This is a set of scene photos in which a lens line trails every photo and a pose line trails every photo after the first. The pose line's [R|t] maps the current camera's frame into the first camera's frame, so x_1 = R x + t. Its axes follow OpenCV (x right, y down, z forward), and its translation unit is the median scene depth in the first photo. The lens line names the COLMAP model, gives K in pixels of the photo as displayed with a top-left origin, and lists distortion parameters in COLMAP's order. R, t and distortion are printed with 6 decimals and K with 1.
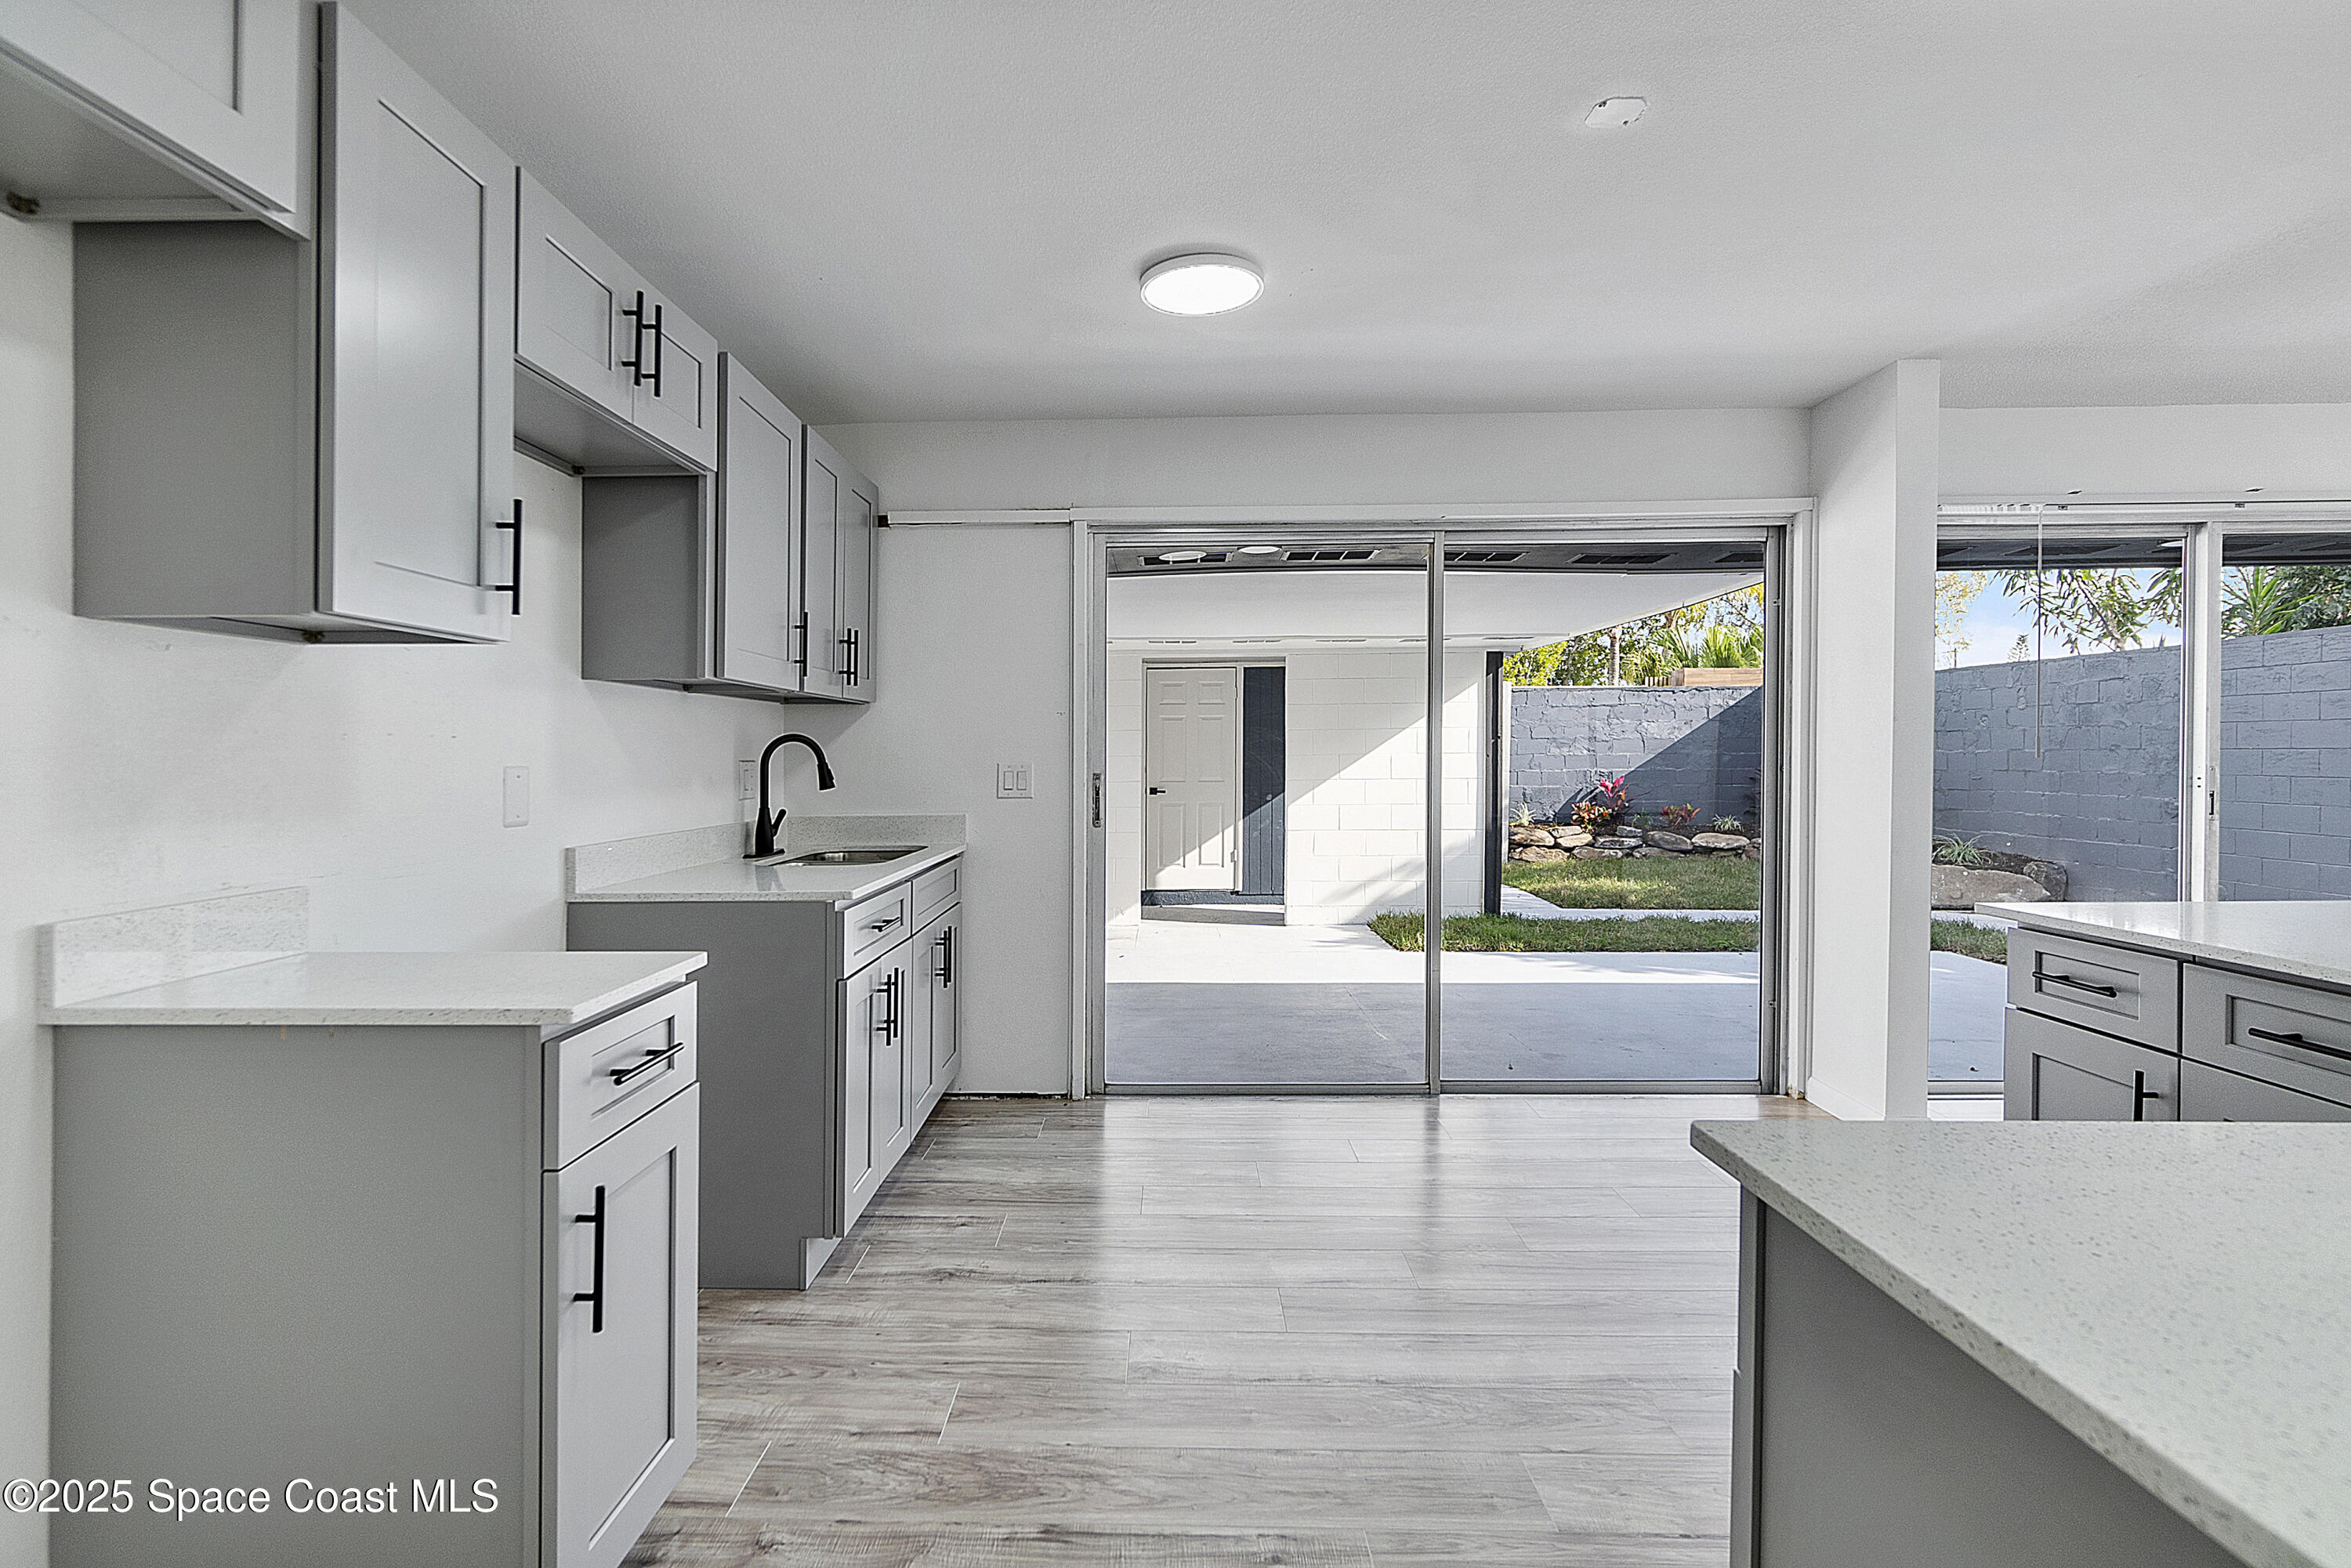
lens RADIAL K [[1095.2, 0, 1147.4], [0, 1095.2, 761.9], [0, 0, 1]] dist [-0.006875, 0.001815]
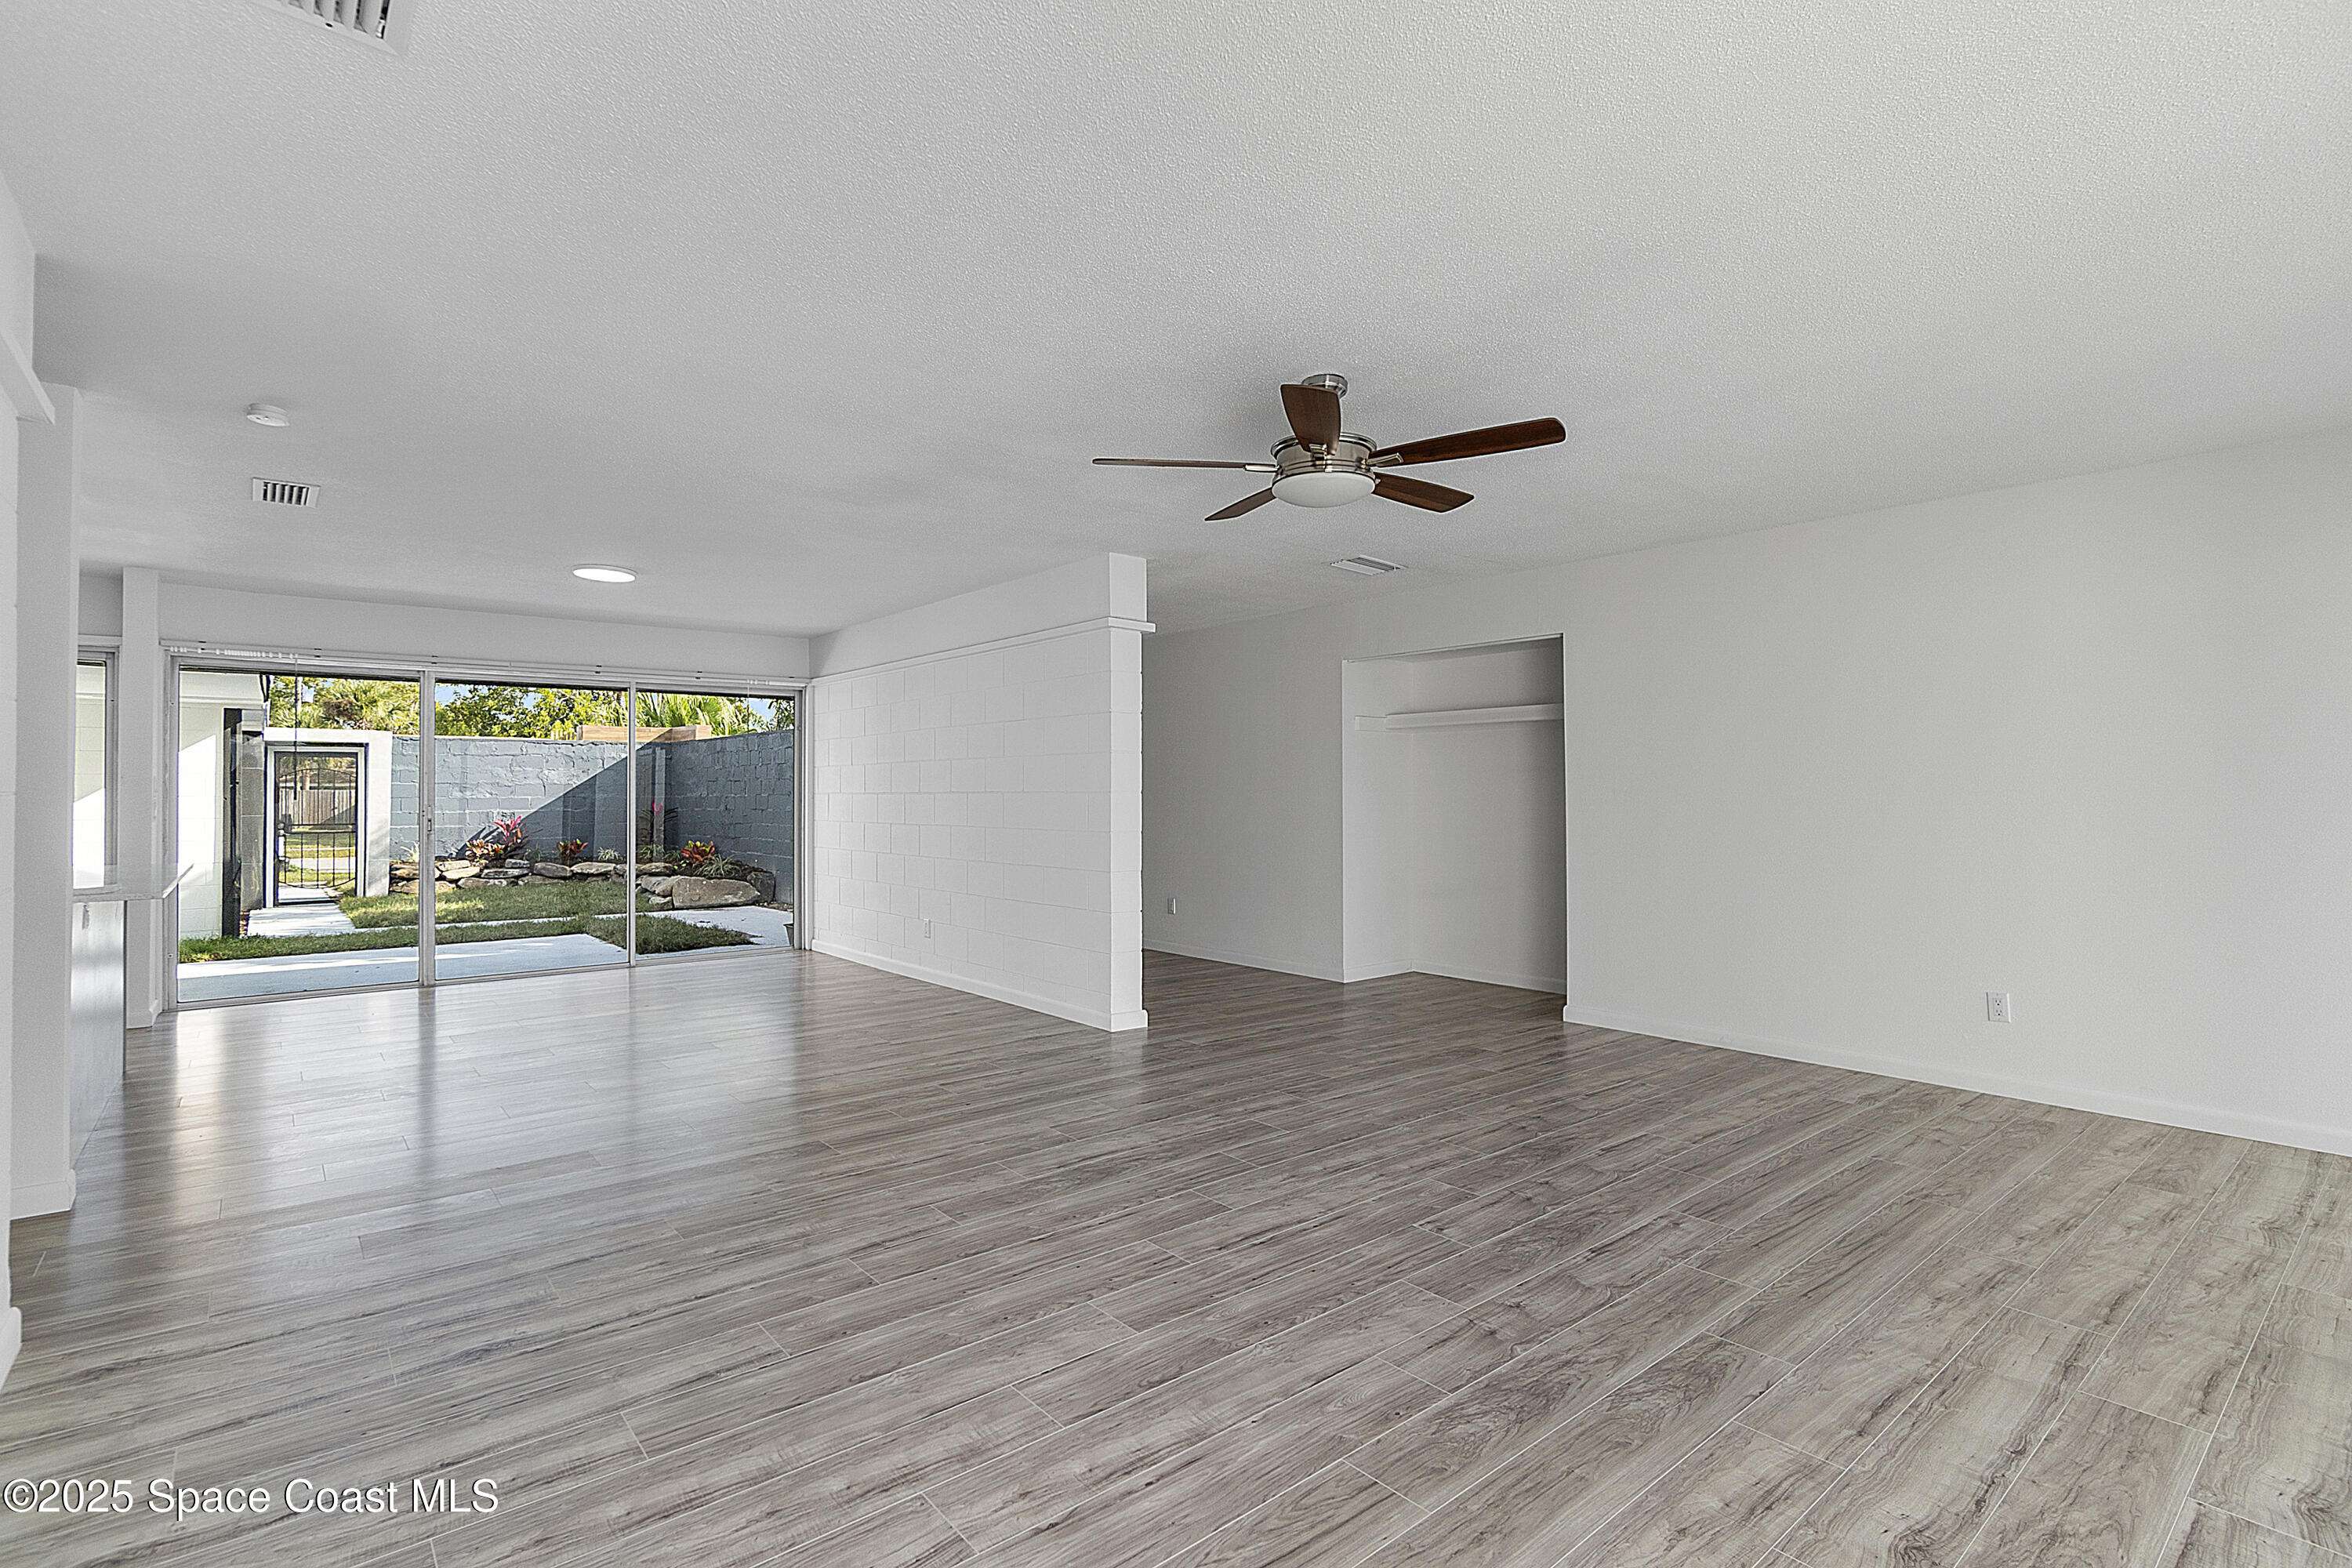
lens RADIAL K [[1095.7, 0, 1162.6], [0, 1095.7, 773.8], [0, 0, 1]] dist [-0.006875, 0.001815]
pose [[0.739102, 0.015518, 0.673415, 0.758911], [0.003678, 0.999627, -0.027072, 0.009697], [-0.673584, 0.022486, 0.738769, -1.525948]]
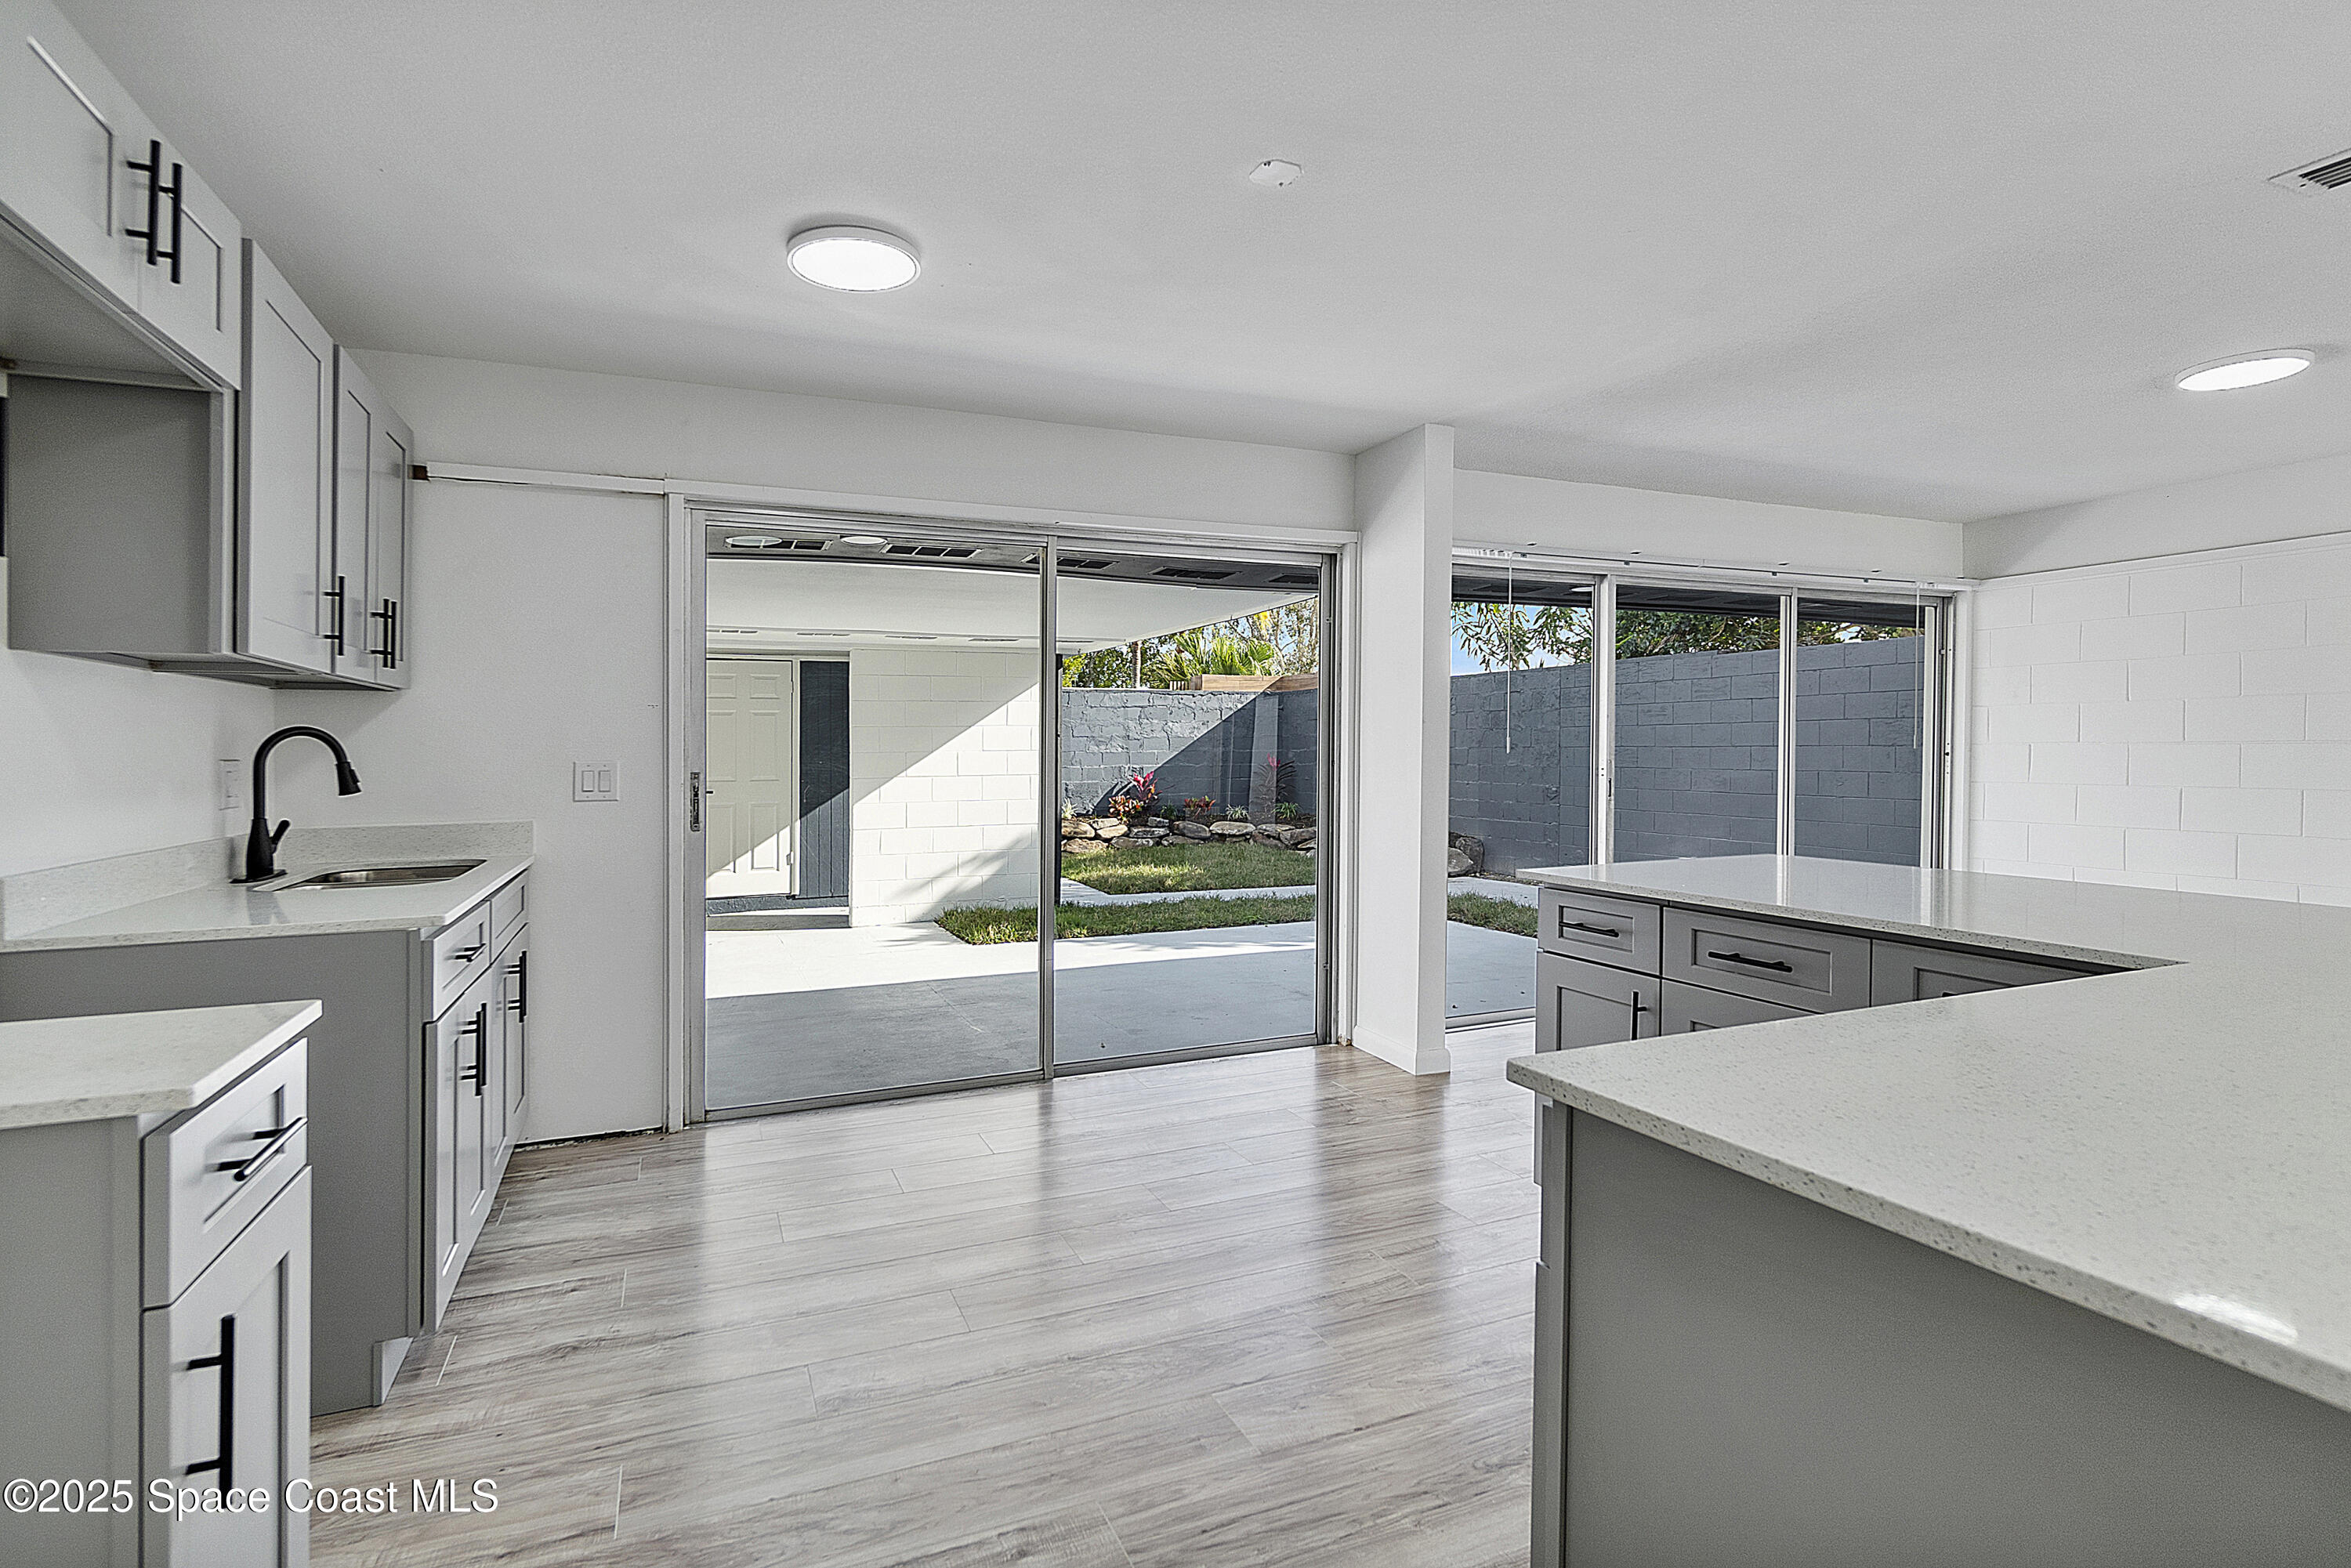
lens RADIAL K [[1095.2, 0, 1132.8], [0, 1095.2, 764.1], [0, 0, 1]] dist [-0.006875, 0.001815]
pose [[0.916702, -0.005315, 0.399536, -0.098421], [0.003678, 0.999981, 0.004865, 0.000766], [-0.399554, -0.002990, 0.916705, 0.022479]]
